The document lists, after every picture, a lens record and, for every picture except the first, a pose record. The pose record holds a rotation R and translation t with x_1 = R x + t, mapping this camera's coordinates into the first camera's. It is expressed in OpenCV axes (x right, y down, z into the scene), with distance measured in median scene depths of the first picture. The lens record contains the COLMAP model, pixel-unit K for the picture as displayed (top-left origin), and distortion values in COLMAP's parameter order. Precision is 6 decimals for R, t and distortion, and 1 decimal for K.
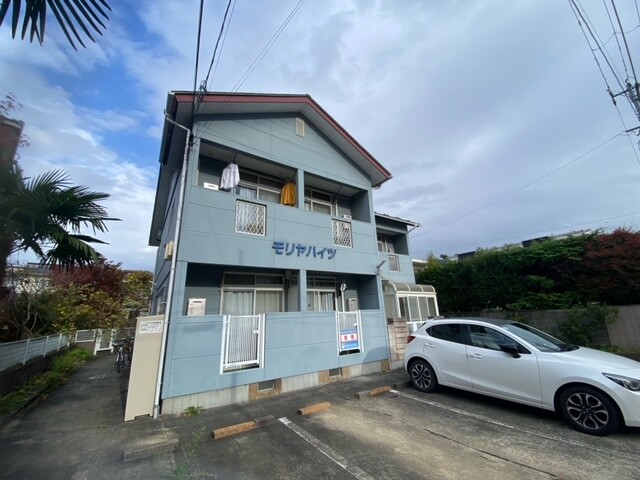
lens RADIAL K [[256.8, 0, 318.4], [0, 256.8, 240.8], [0, 0, 1]] dist [0.018164, -0.018793]
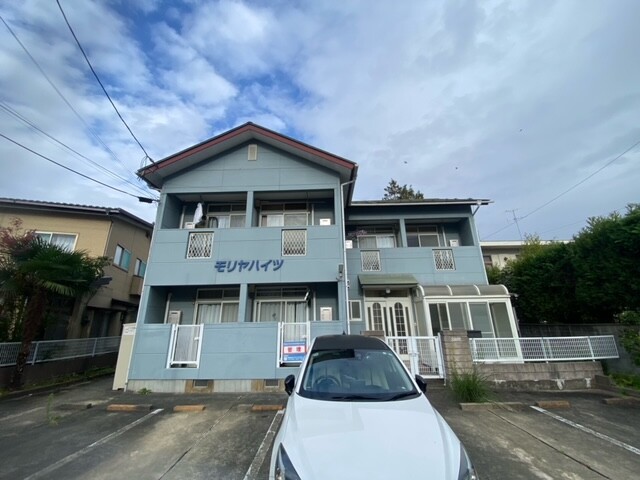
lens RADIAL K [[256.8, 0, 318.4], [0, 256.8, 240.8], [0, 0, 1]] dist [0.018164, -0.018793]
pose [[0.812235, -0.151258, -0.563379, 0.872278], [0.145563, 0.987800, -0.055348, 0.040508], [0.564877, -0.037051, 0.824343, 0.288015]]
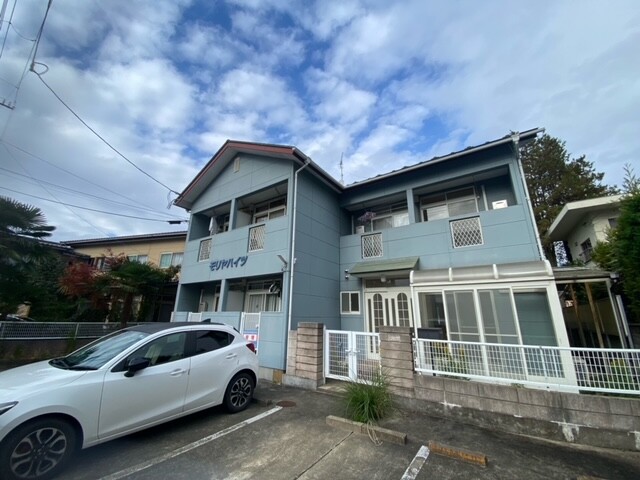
lens RADIAL K [[256.8, 0, 318.4], [0, 256.8, 240.8], [0, 0, 1]] dist [0.018164, -0.018793]
pose [[0.366728, -0.224864, -0.902744, 1.366844], [0.227732, 0.962527, -0.147242, 0.233097], [0.902025, -0.151586, 0.404194, 0.964191]]
